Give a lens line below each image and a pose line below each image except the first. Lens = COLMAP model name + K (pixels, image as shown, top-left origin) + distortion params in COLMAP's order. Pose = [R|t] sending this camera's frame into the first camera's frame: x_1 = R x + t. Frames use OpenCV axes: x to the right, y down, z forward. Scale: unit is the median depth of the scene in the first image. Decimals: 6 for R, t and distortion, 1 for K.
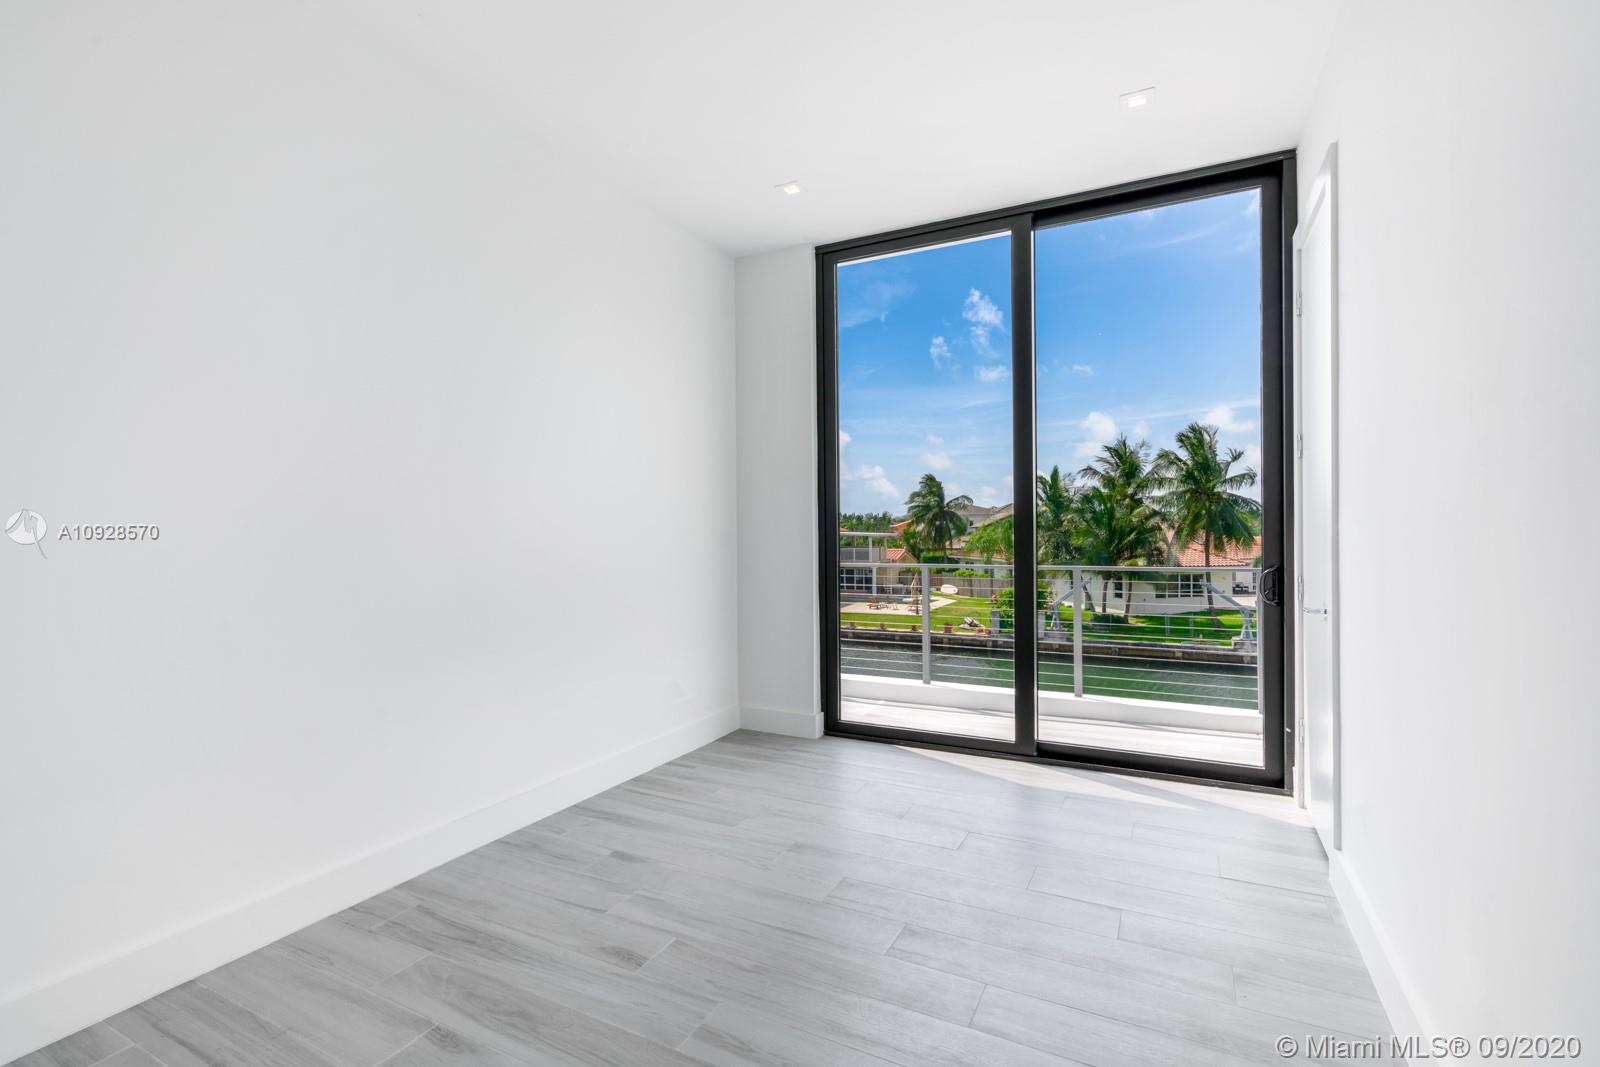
lens RADIAL K [[729.1, 0, 800.0], [0, 729.1, 533.5], [0, 0, 1]] dist [0.002000, 0.000304]
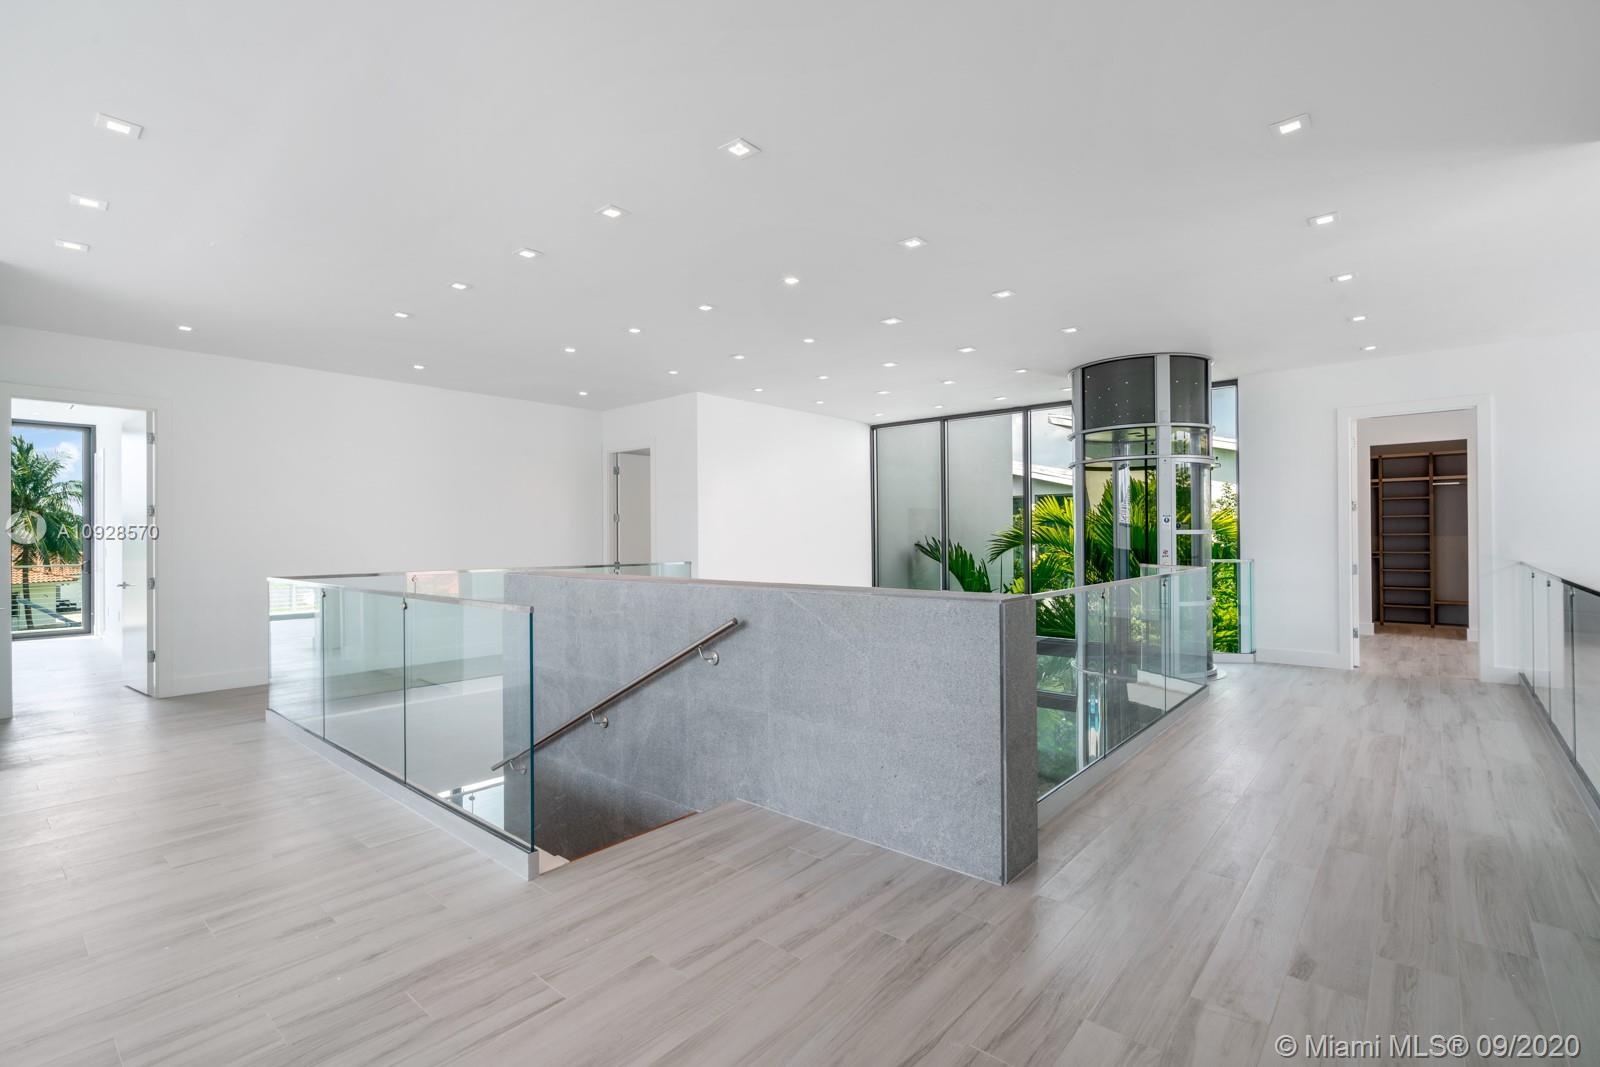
lens RADIAL K [[729.1, 0, 800.0], [0, 729.1, 533.5], [0, 0, 1]] dist [0.002000, 0.000304]
pose [[0.236769, 0.008963, 0.971525, -0.149950], [0.008386, 0.999901, -0.011269, -0.000654], [-0.971530, 0.010816, 0.236671, -0.243396]]
